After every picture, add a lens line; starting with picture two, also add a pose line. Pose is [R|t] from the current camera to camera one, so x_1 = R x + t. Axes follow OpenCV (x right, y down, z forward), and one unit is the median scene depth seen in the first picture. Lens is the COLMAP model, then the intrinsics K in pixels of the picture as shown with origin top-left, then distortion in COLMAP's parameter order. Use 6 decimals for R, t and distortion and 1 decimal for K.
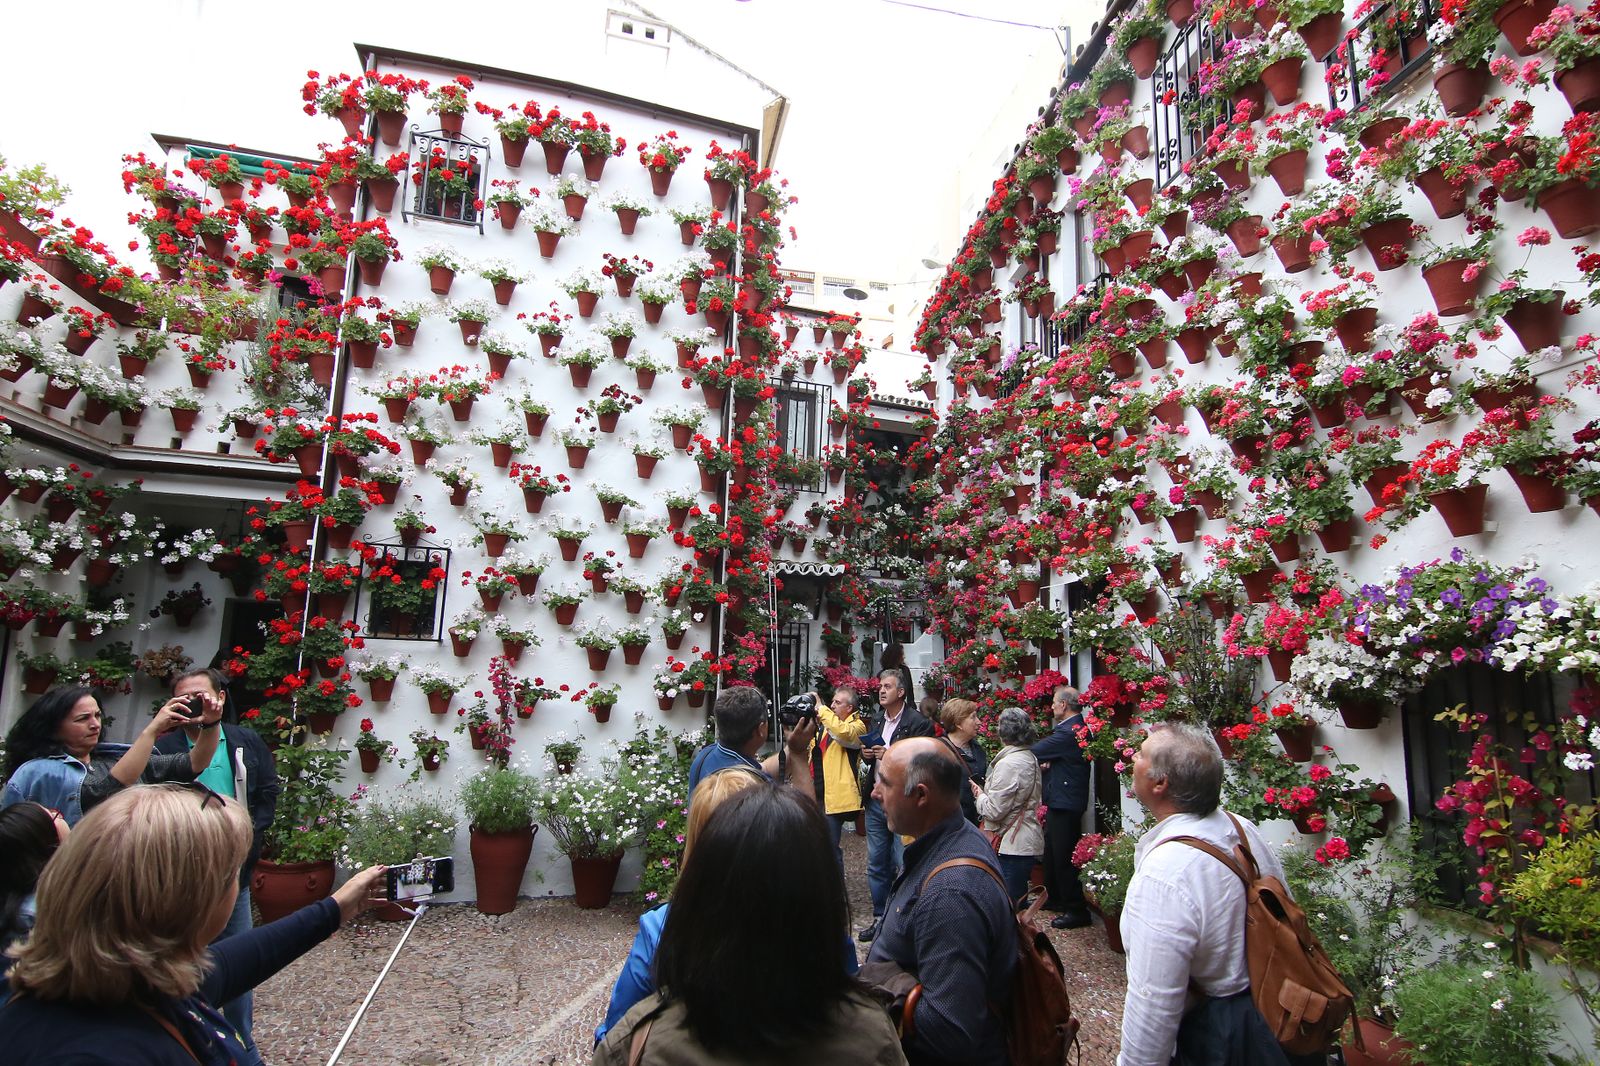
lens RADIAL K [[828.7, 0, 803.2], [0, 828.7, 532.4], [0, 0, 1]] dist [-0.002976, -0.012201]
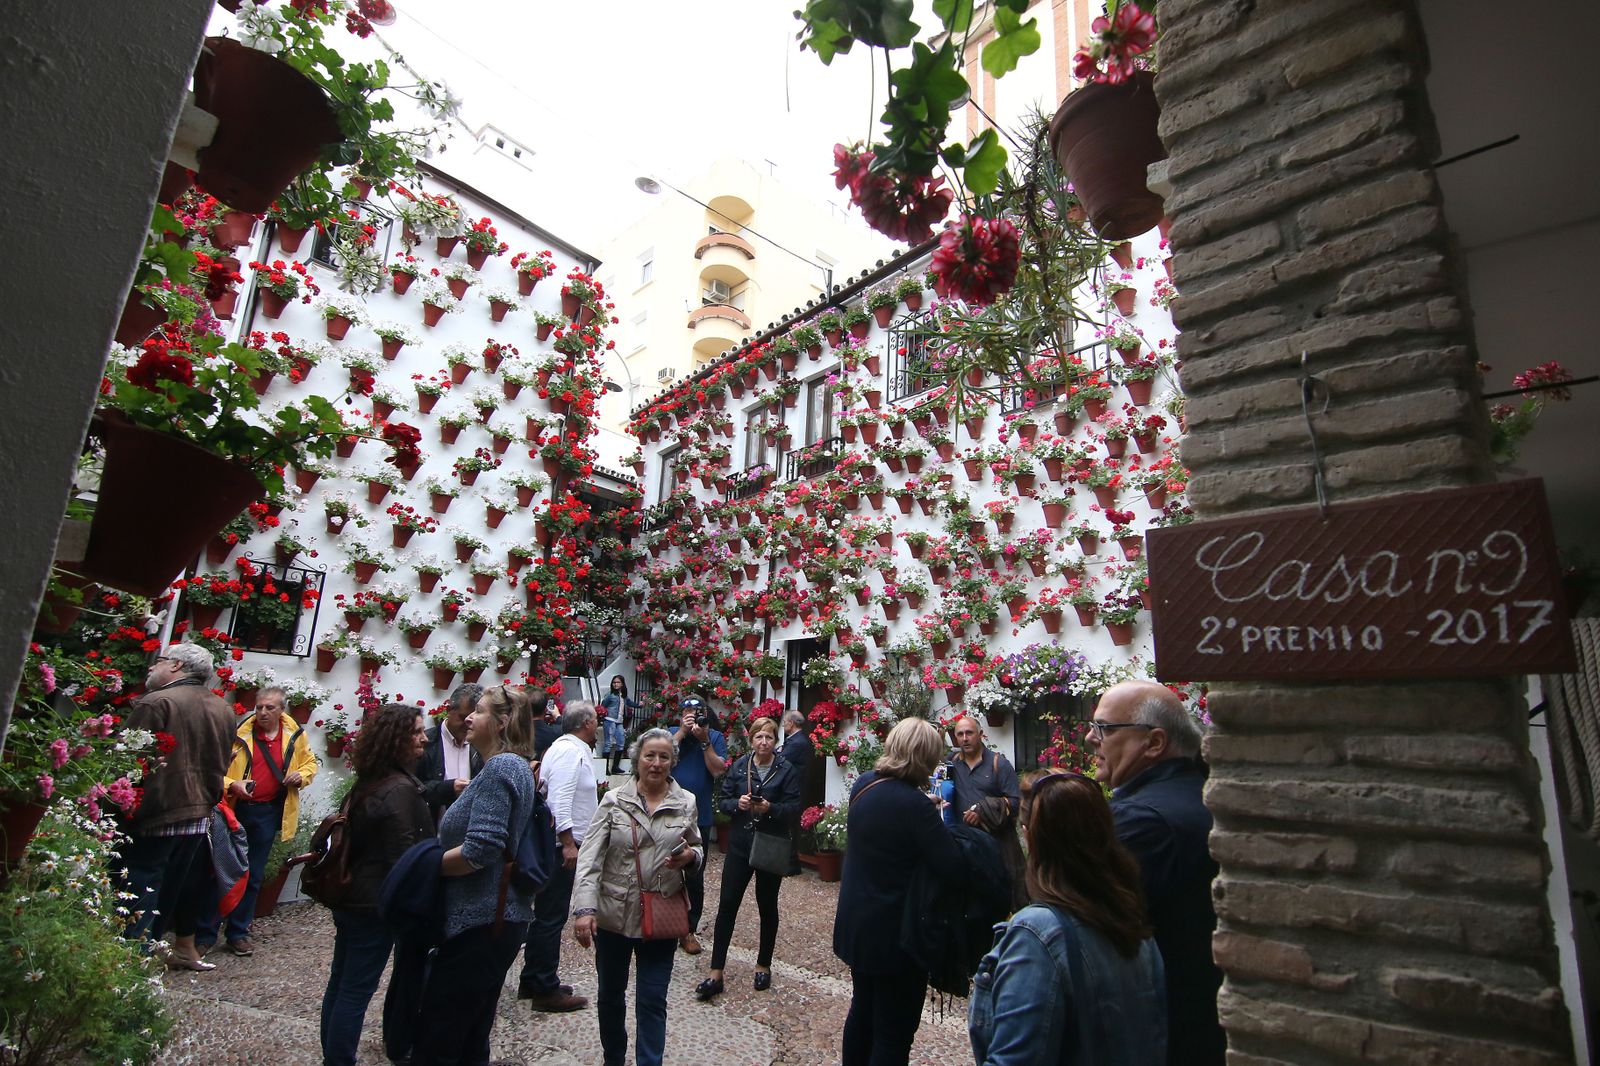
lens RADIAL K [[793.1, 0, 808.0], [0, 793.1, 535.9], [0, 0, 1]] dist [-0.022821, -0.005105]
pose [[0.844946, 0.127759, 0.519369, -0.412930], [-0.100507, 0.991680, -0.080430, -0.008779], [-0.525324, 0.015759, 0.850757, -0.209006]]
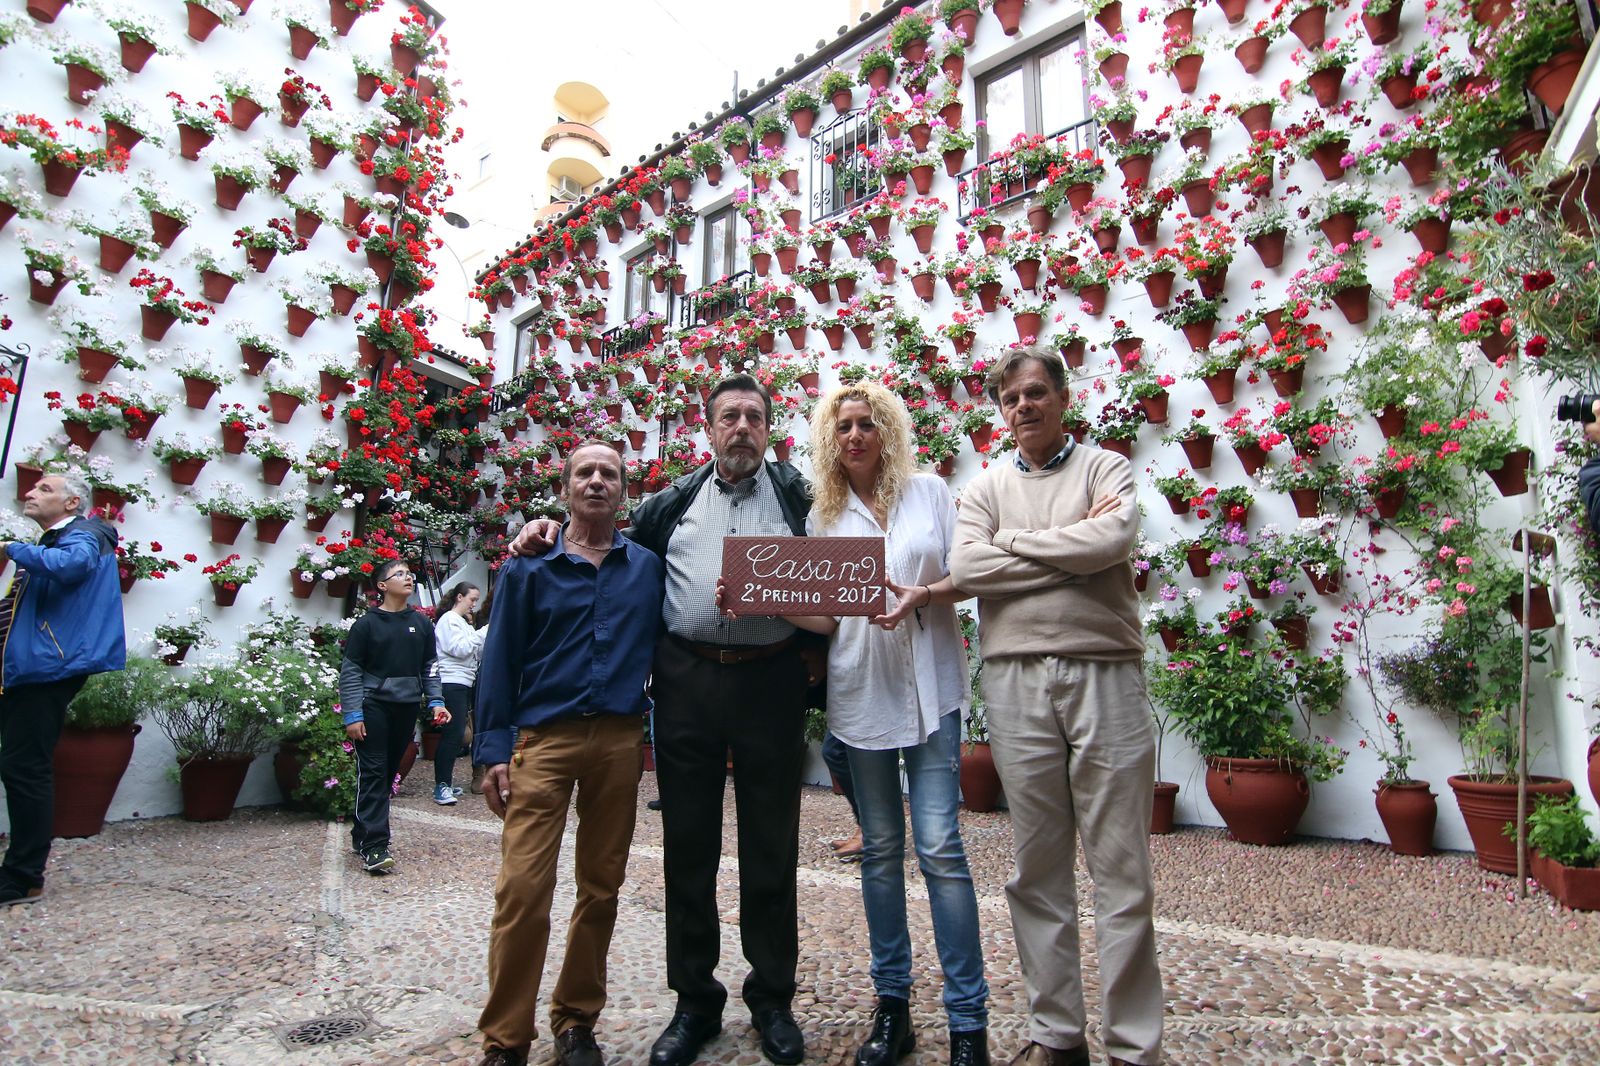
lens RADIAL K [[793.1, 0, 808.0], [0, 793.1, 535.9], [0, 0, 1]] dist [-0.022821, -0.005105]
pose [[0.729483, 0.096561, 0.677148, -0.350579], [-0.089732, 0.994939, -0.045211, 0.140539], [-0.678087, -0.027782, 0.734456, 0.024427]]
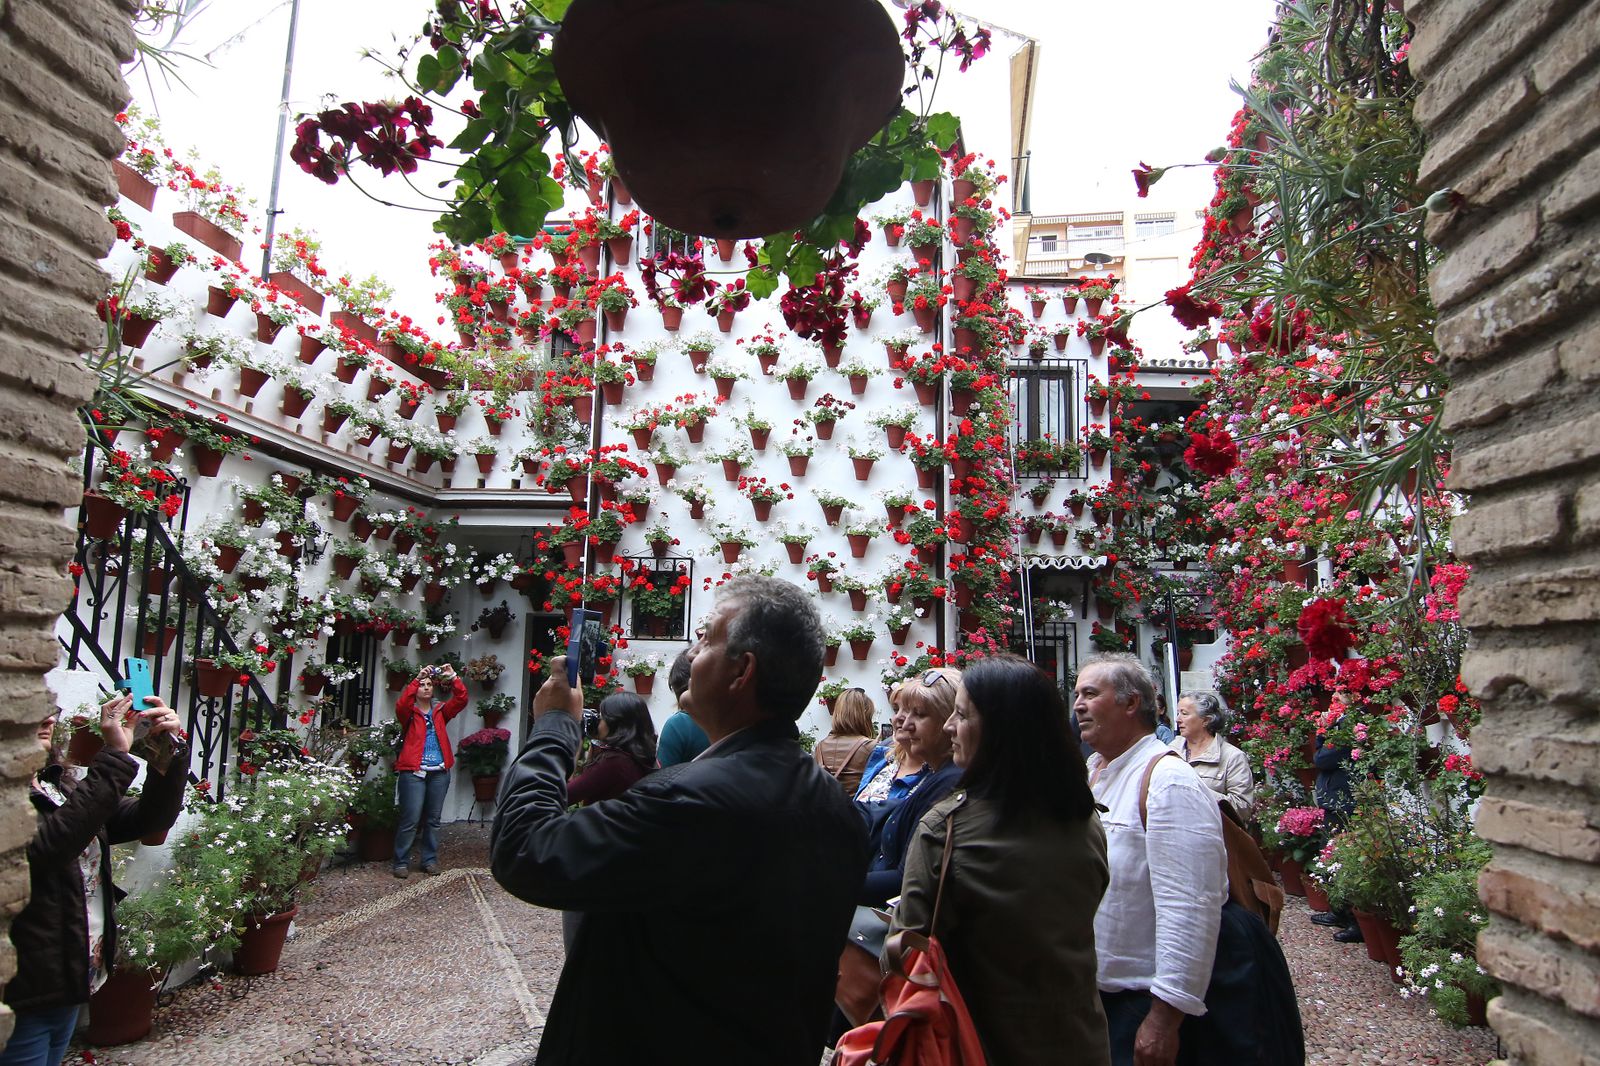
lens RADIAL K [[963.2, 0, 804.1], [0, 963.2, 529.5], [0, 0, 1]] dist [0.024630, -0.059427]
pose [[0.940334, -0.065435, -0.333903, 0.143306], [0.062920, 0.997850, -0.018355, 0.013851], [0.334386, -0.003749, 0.942429, -0.164086]]
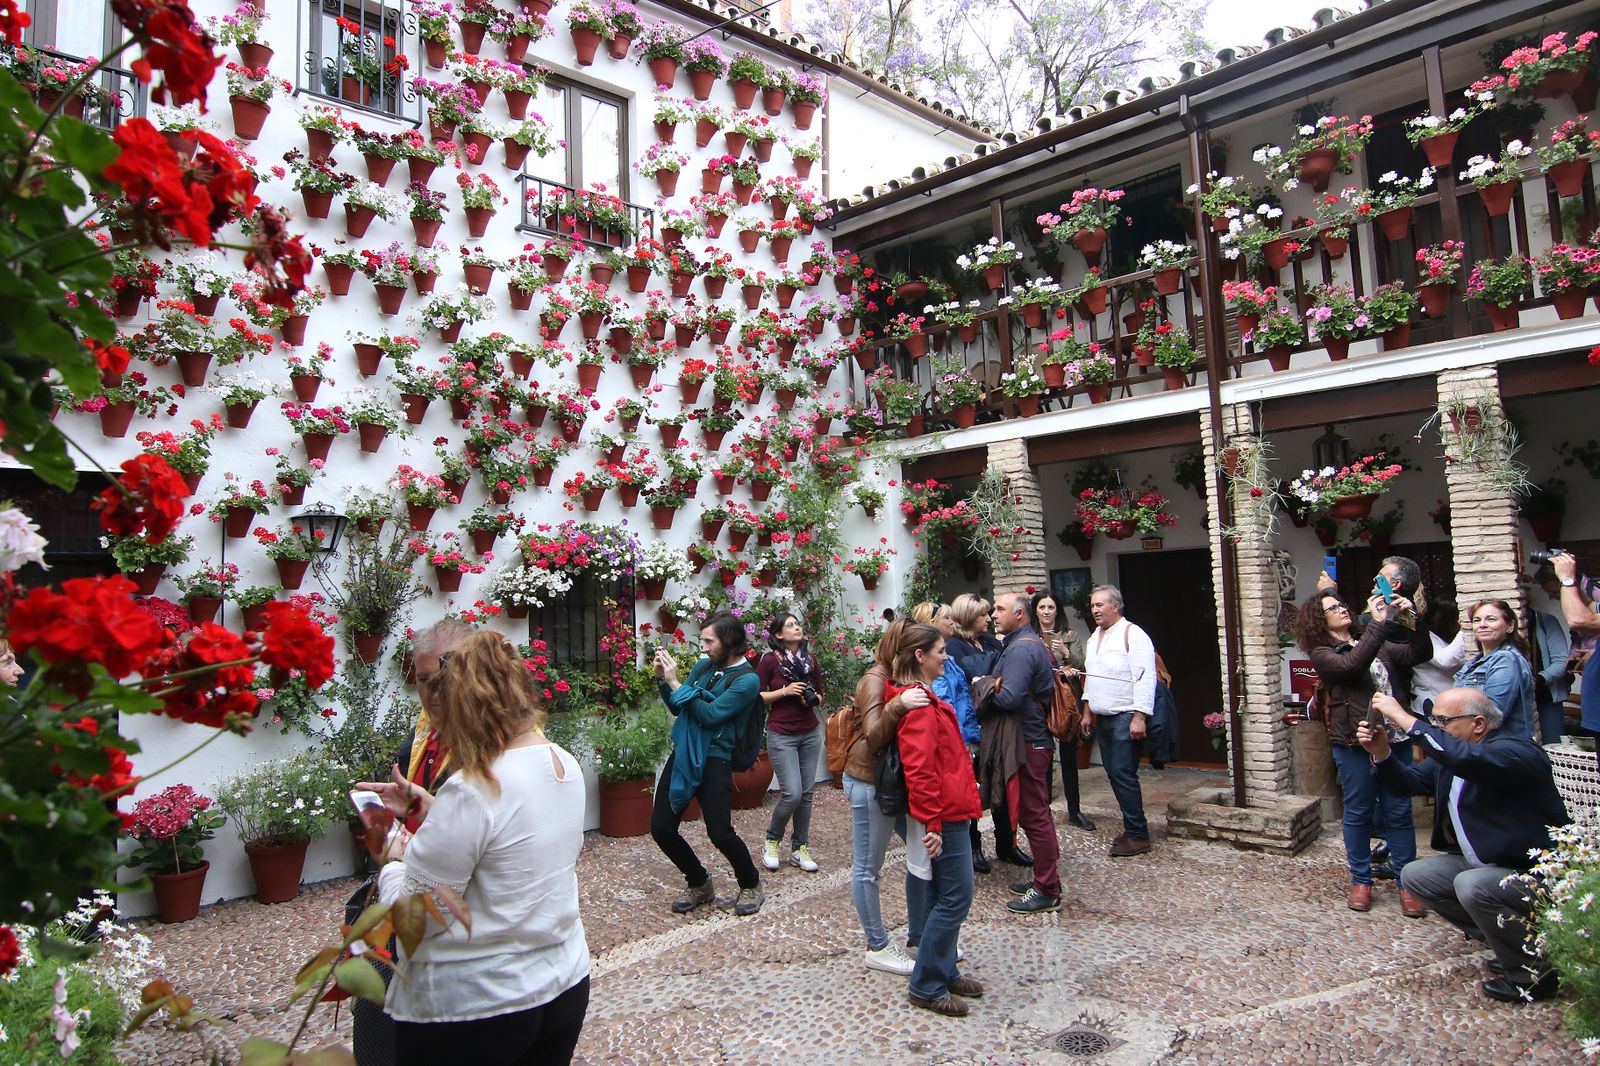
lens RADIAL K [[963.2, 0, 804.1], [0, 963.2, 529.5], [0, 0, 1]] dist [0.024630, -0.059427]
pose [[-0.539670, 0.074485, 0.838575, -0.662554], [-0.101404, 0.983075, -0.152578, 0.167790], [-0.835747, -0.167377, -0.522983, 0.866362]]
